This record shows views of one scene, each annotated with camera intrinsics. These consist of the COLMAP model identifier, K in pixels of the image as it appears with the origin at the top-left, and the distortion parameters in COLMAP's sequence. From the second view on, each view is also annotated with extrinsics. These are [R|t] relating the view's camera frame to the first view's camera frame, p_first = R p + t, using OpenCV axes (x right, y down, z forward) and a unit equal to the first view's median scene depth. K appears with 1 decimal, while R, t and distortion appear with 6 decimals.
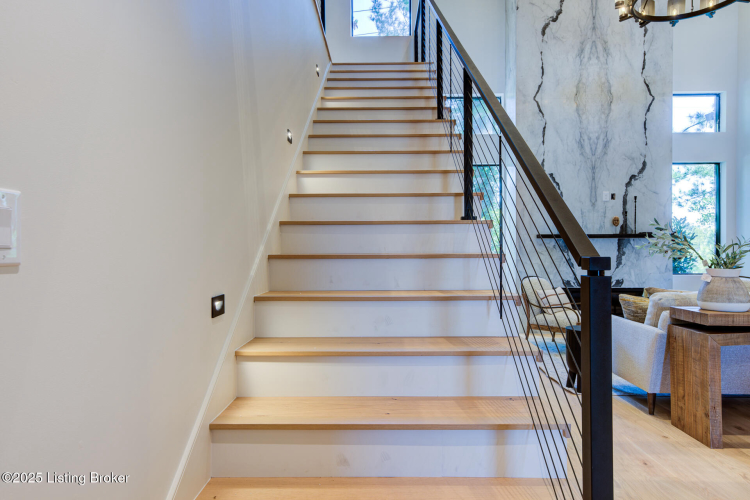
lens RADIAL K [[483.4, 0, 372.8], [0, 483.4, 250.4], [0, 0, 1]] dist [0.022818, -0.000571]
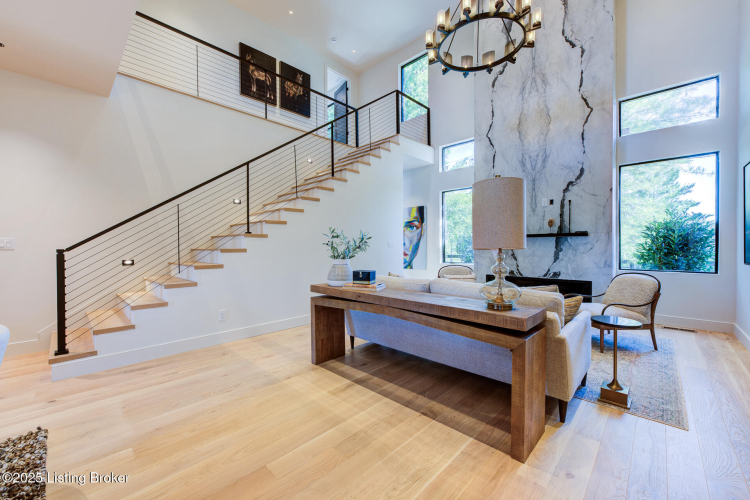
lens RADIAL K [[298.2, 0, 373.6], [0, 298.2, 250.5], [0, 0, 1]] dist [-0.003066, -0.000484]
pose [[0.733440, 0.009167, -0.679692, 0.672333], [-0.000305, 0.999913, 0.013157, -0.001391], [0.679754, -0.009442, 0.733379, 0.167957]]
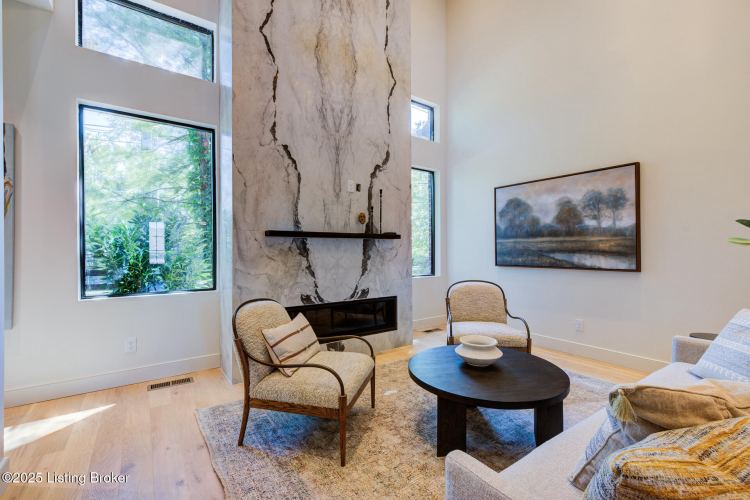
lens RADIAL K [[335.0, 0, 378.6], [0, 335.0, 249.3], [0, 0, 1]] dist [0.002368, -0.000031]
pose [[0.798346, 0.002689, 0.602193, 0.183647], [0.002837, 0.999962, -0.008227, -0.002621], [-0.602192, 0.008276, 0.798308, 0.532331]]
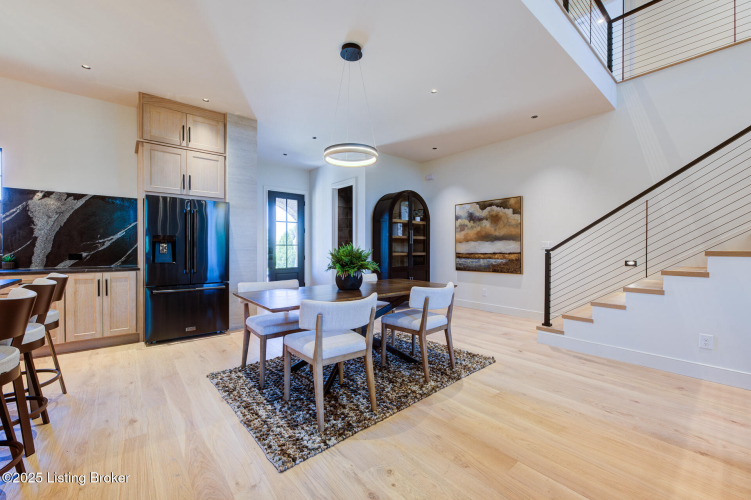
lens RADIAL K [[304.6, 0, 374.7], [0, 304.6, 250.1], [0, 0, 1]] dist [-0.004697, 0.000388]
pose [[-0.755750, 0.006261, -0.654830, 0.699756], [-0.002237, 0.999924, 0.012142, -0.002225], [0.654856, 0.010642, -0.755678, 0.392283]]
